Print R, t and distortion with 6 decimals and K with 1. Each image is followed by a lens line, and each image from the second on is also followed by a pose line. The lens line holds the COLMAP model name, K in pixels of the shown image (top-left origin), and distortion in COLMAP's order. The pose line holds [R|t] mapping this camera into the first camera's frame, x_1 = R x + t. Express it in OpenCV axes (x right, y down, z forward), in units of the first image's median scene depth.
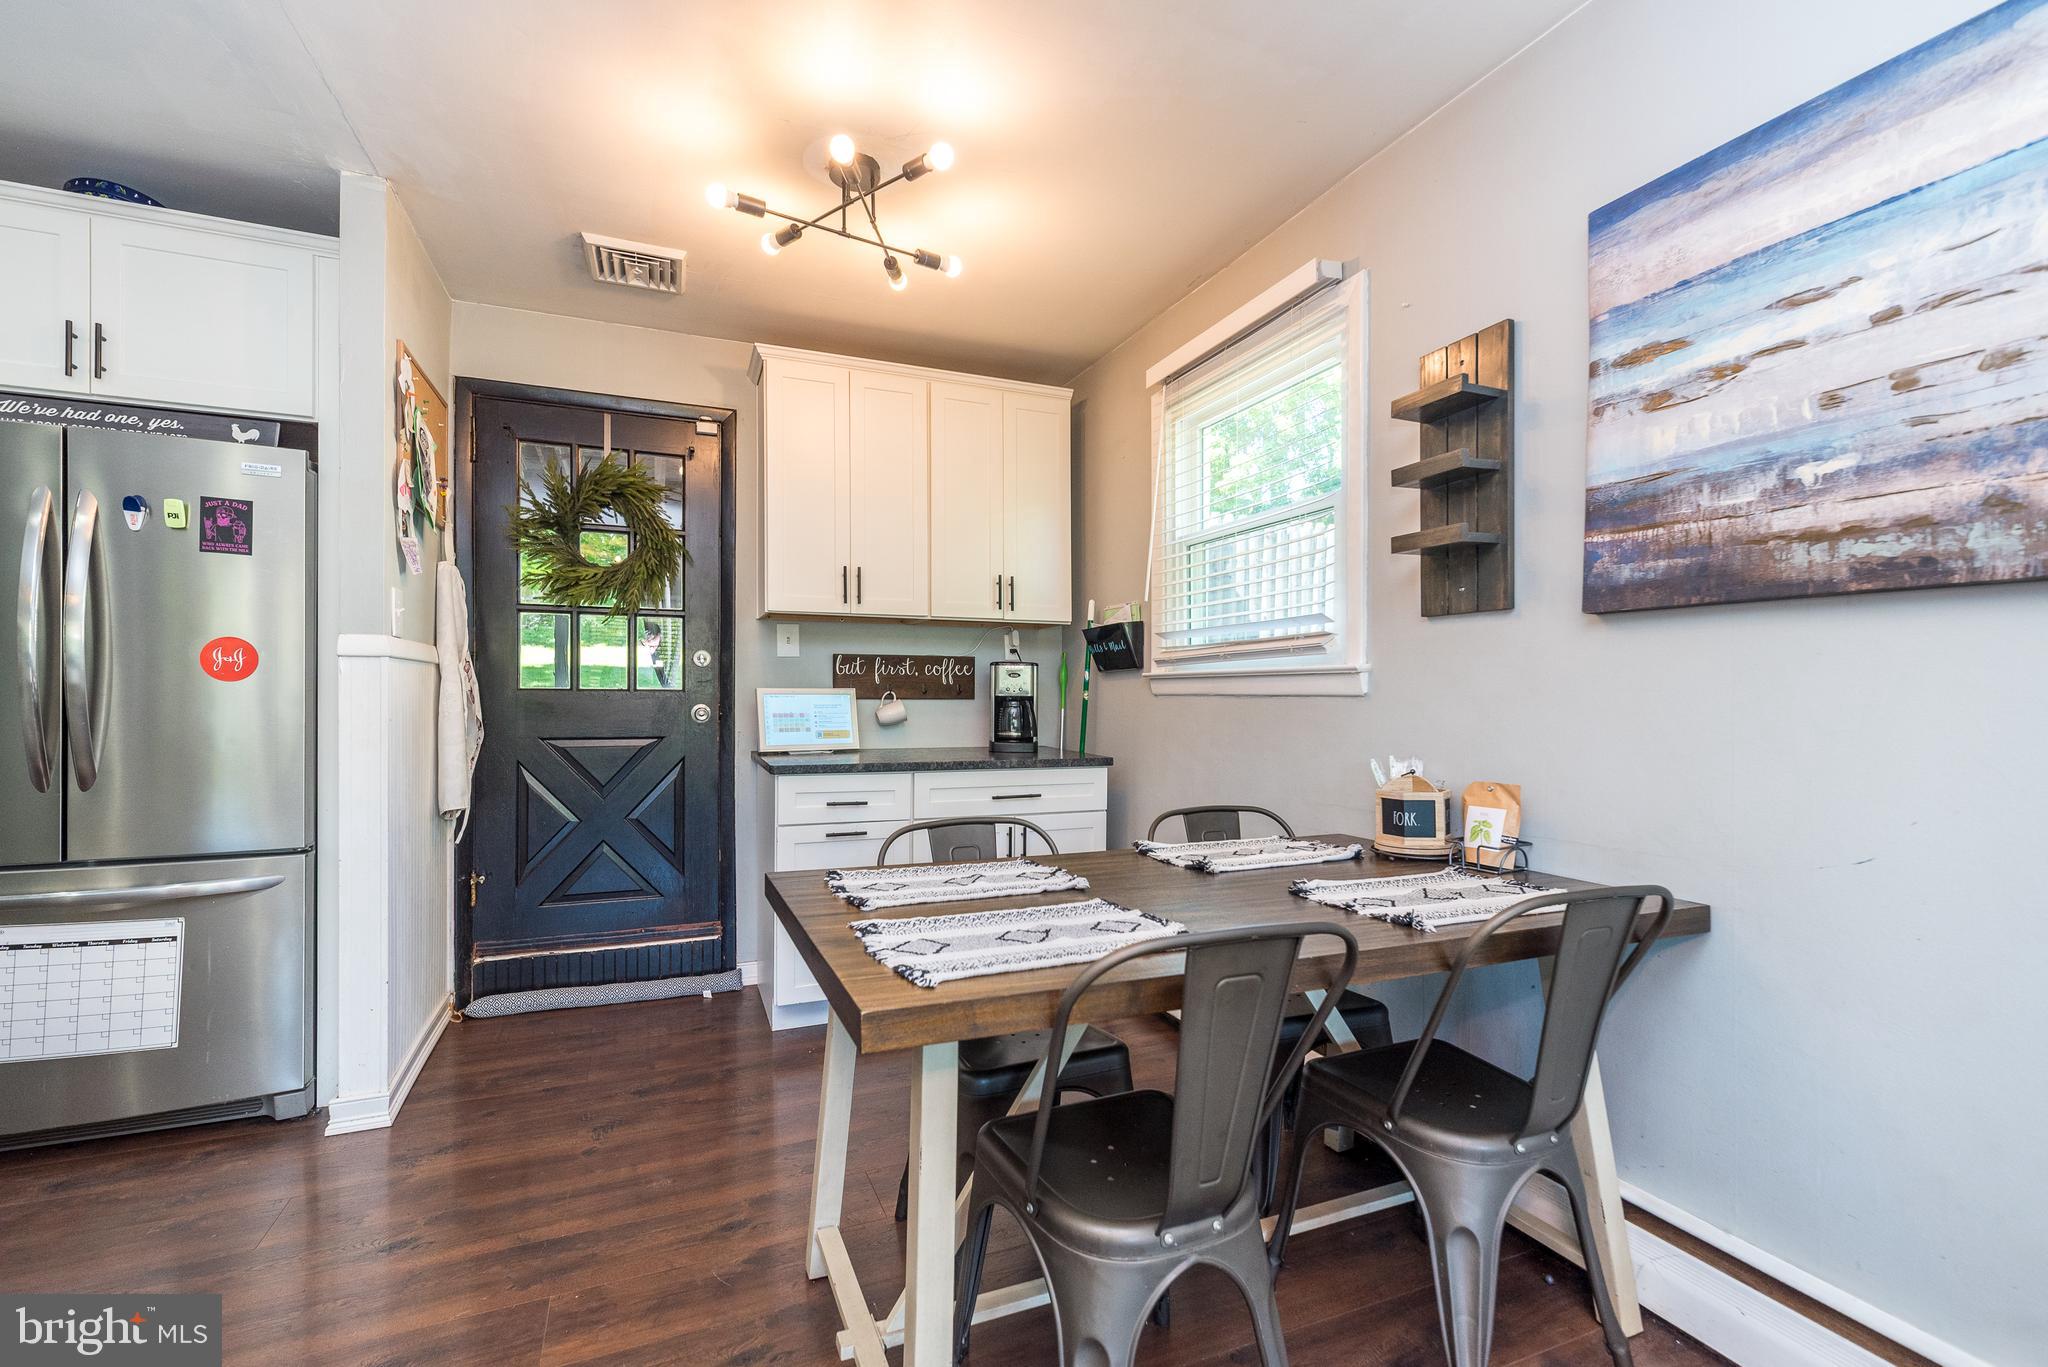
lens RADIAL K [[897.8, 0, 1031.2], [0, 897.8, 692.9], [0, 0, 1]] dist [0.006735, -0.000170]
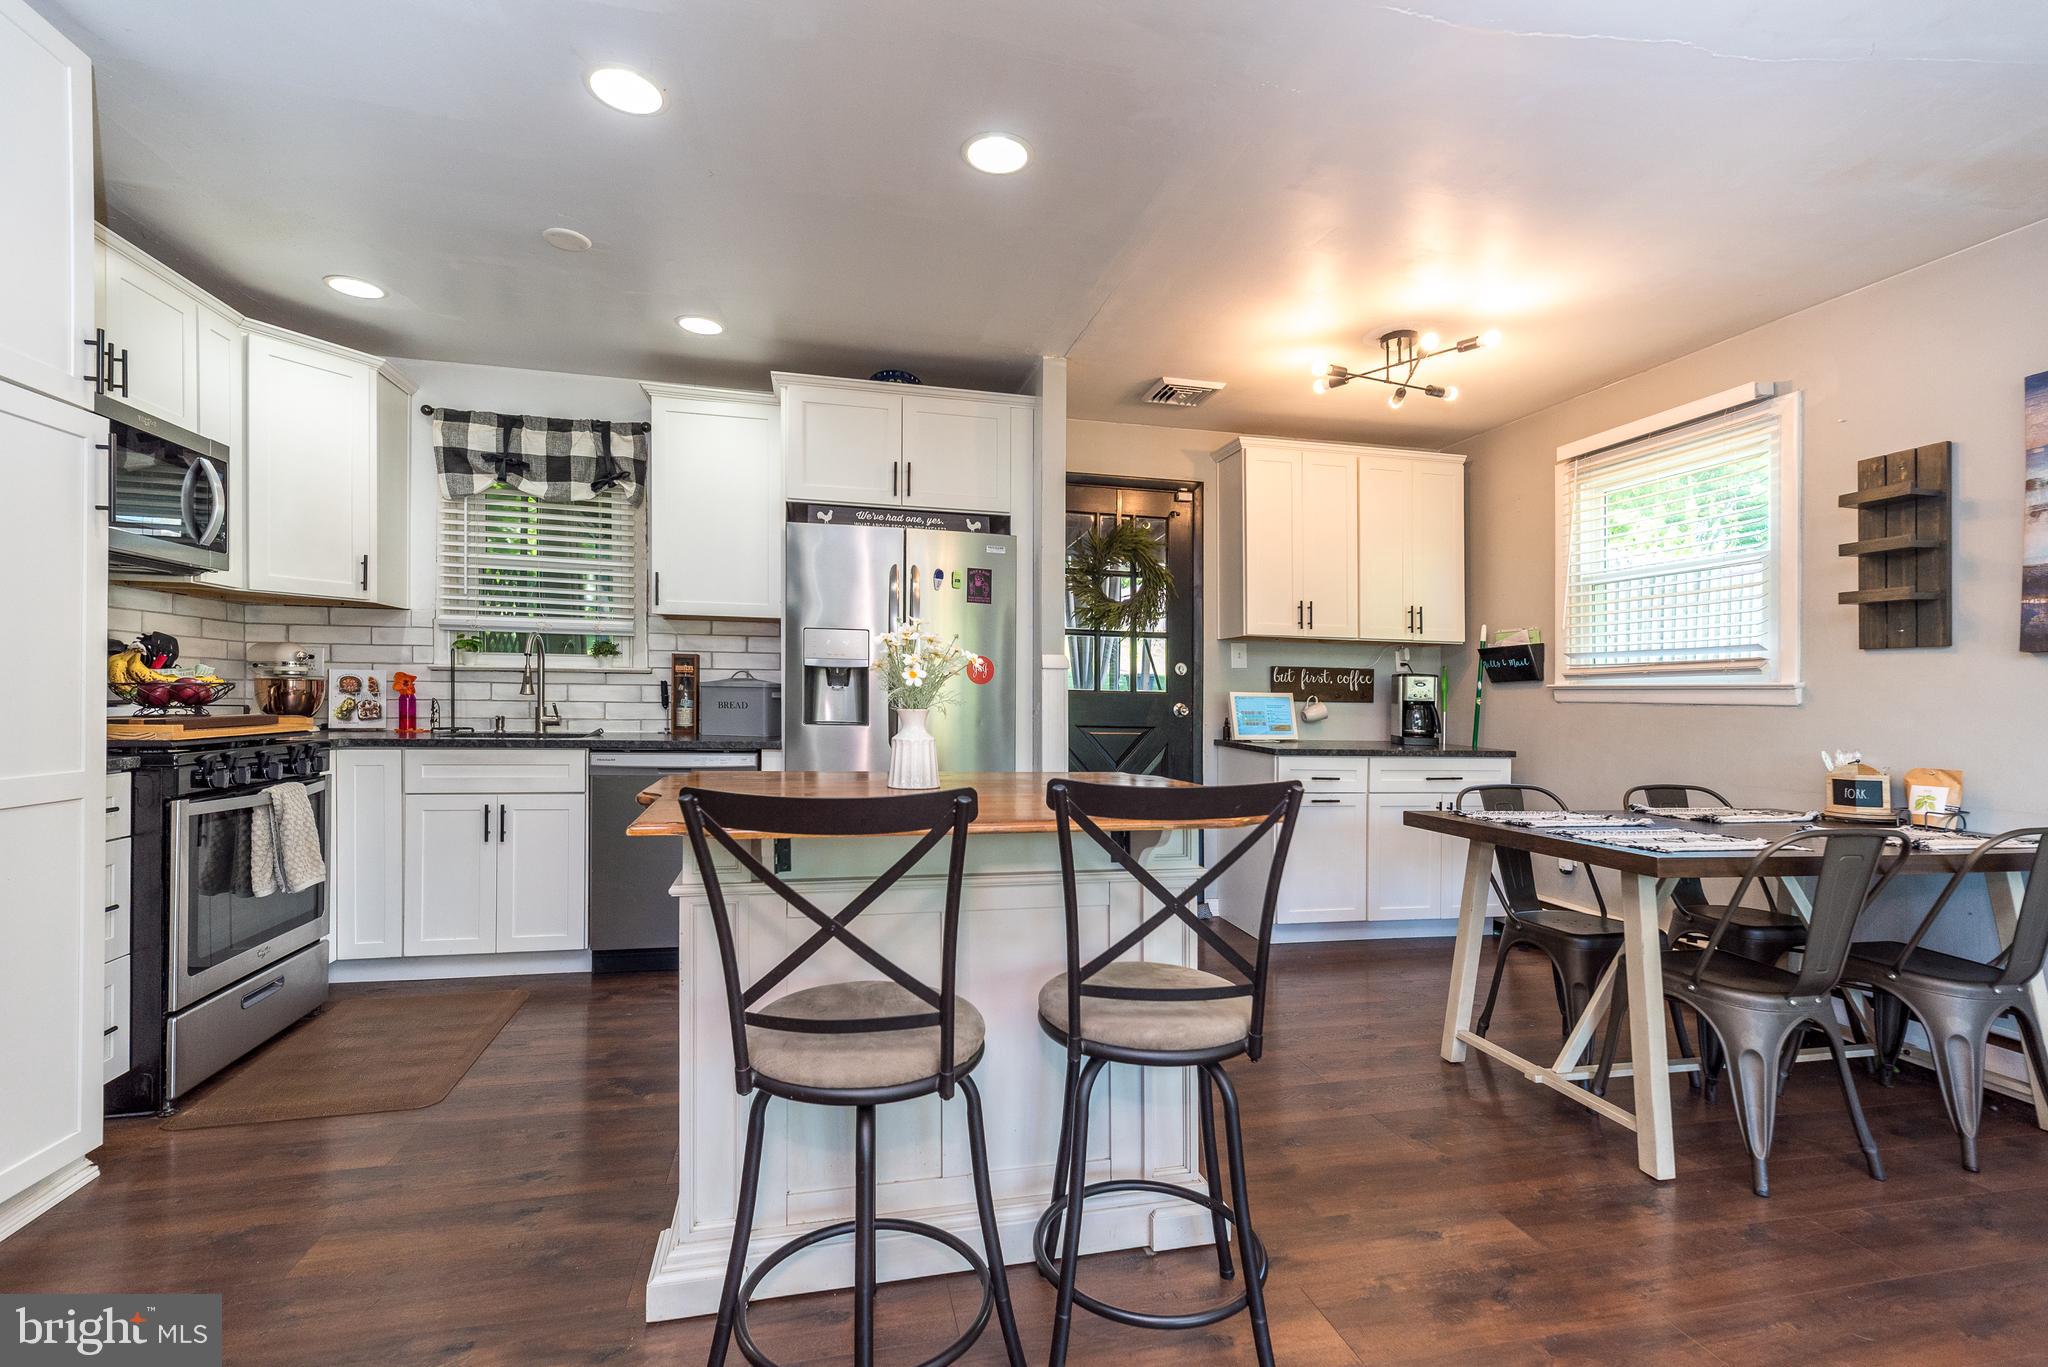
lens RADIAL K [[897.8, 0, 1025.1], [0, 897.8, 687.7], [0, 0, 1]] dist [0.006735, -0.000170]
pose [[0.984210, 0.014040, -0.176445, -0.506677], [-0.015289, 0.999867, -0.005724, 0.001618], [0.176342, 0.008331, 0.984294, -0.514154]]
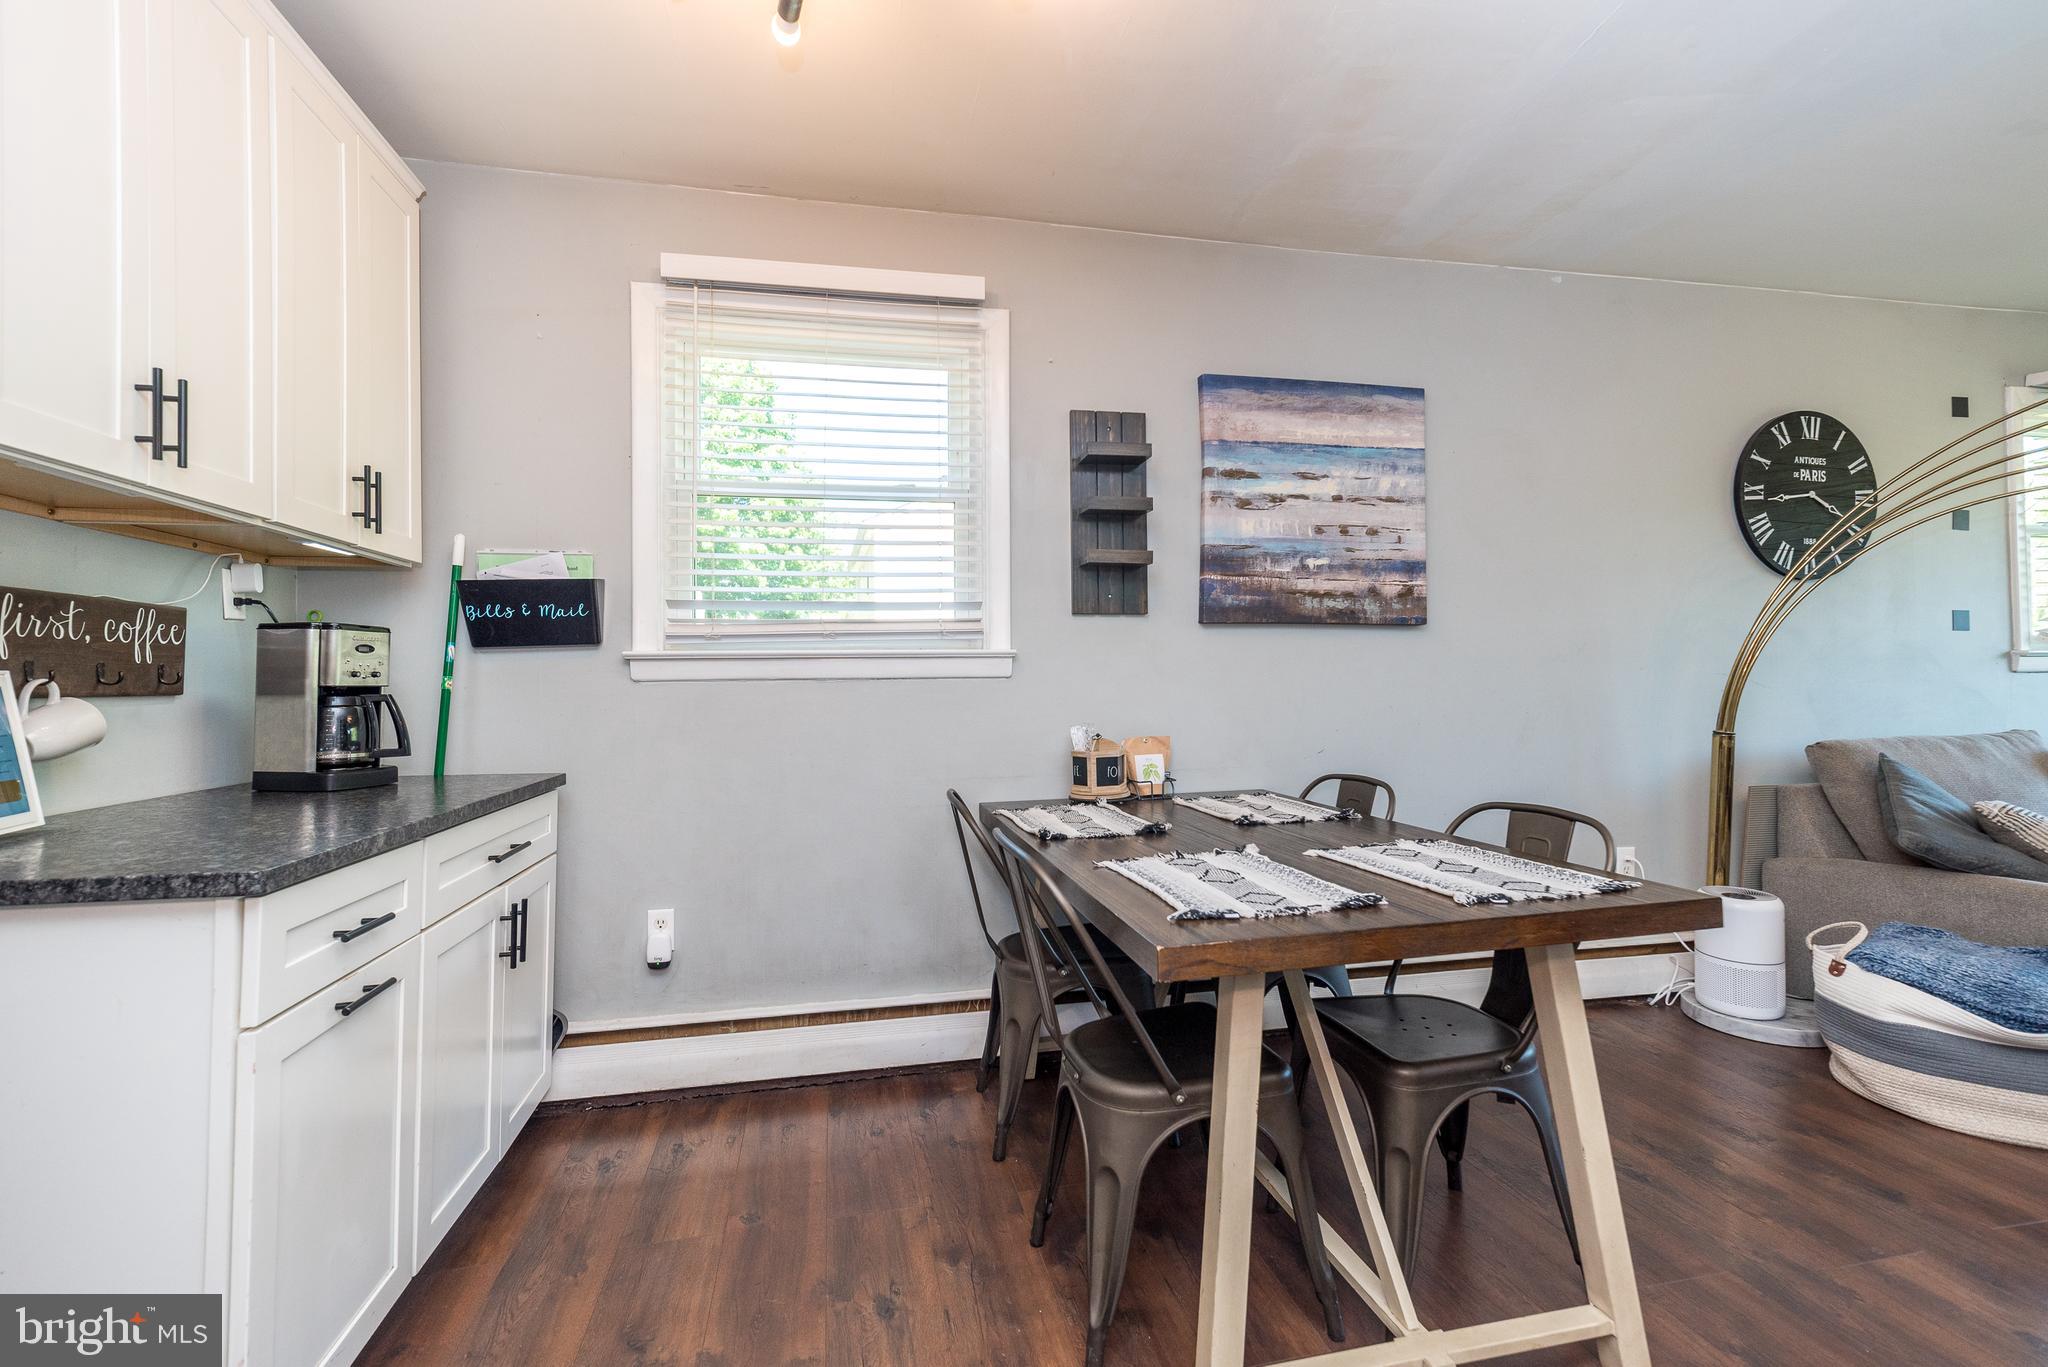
lens RADIAL K [[897.8, 0, 1018.8], [0, 897.8, 676.6], [0, 0, 1]] dist [0.006735, -0.000170]
pose [[0.209709, -0.002481, 0.977761, -0.718401], [0.009874, 0.999951, 0.000419, 0.002943], [-0.977714, 0.009566, 0.209724, 0.697979]]
